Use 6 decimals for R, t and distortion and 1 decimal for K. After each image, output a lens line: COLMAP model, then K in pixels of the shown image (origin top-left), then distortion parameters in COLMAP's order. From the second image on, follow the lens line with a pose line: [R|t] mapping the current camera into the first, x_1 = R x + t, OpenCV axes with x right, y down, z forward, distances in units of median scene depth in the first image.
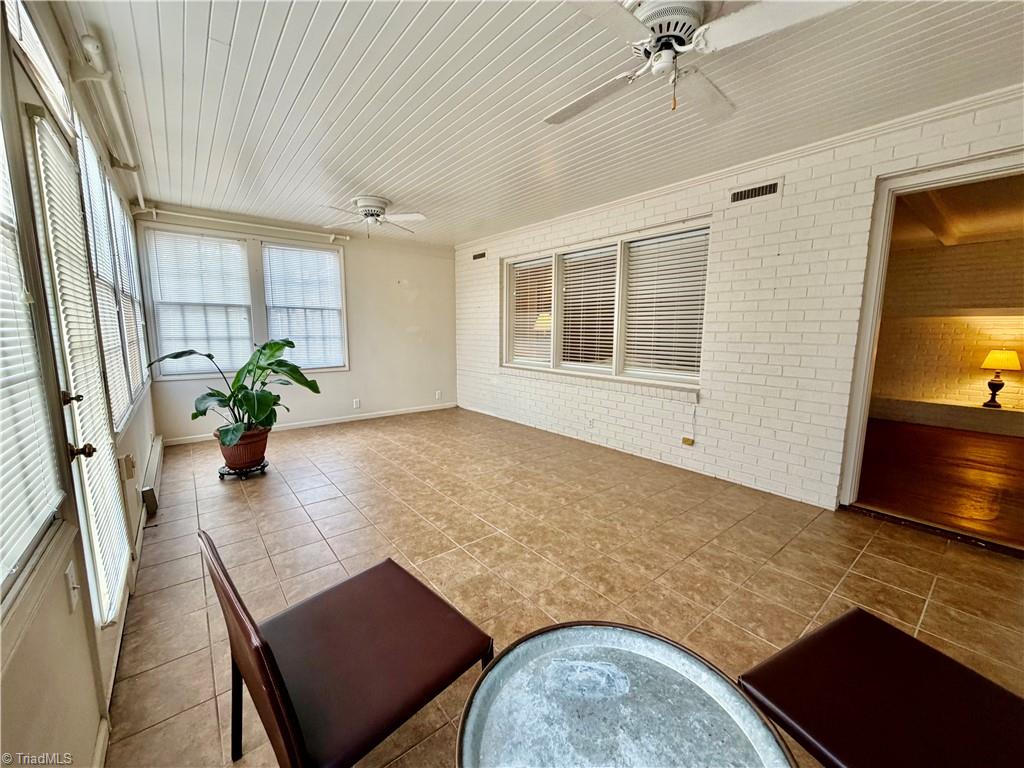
lens RADIAL K [[408.5, 0, 510.5], [0, 408.5, 389.5], [0, 0, 1]] dist [0.002105, 0.000087]
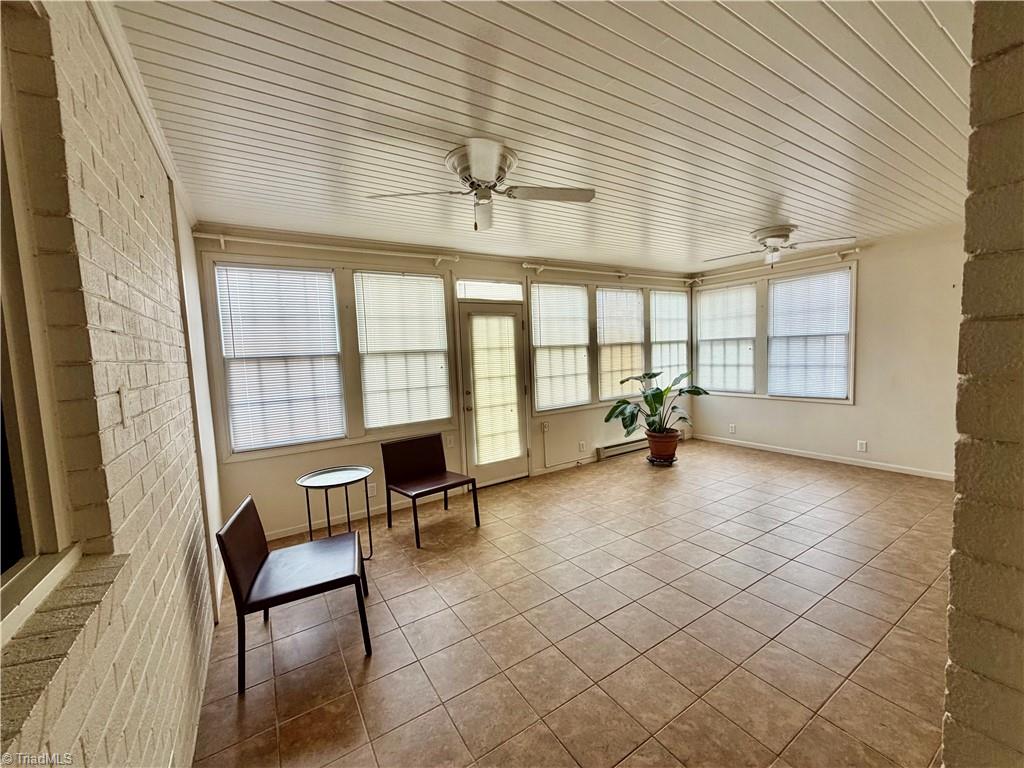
lens RADIAL K [[408.5, 0, 511.7], [0, 408.5, 382.7], [0, 0, 1]] dist [0.002105, 0.000087]
pose [[-0.112818, 0.072687, -0.990953, 0.612761], [-0.110535, 0.990212, 0.085217, -0.101008], [0.987448, 0.119149, -0.103679, 0.454238]]
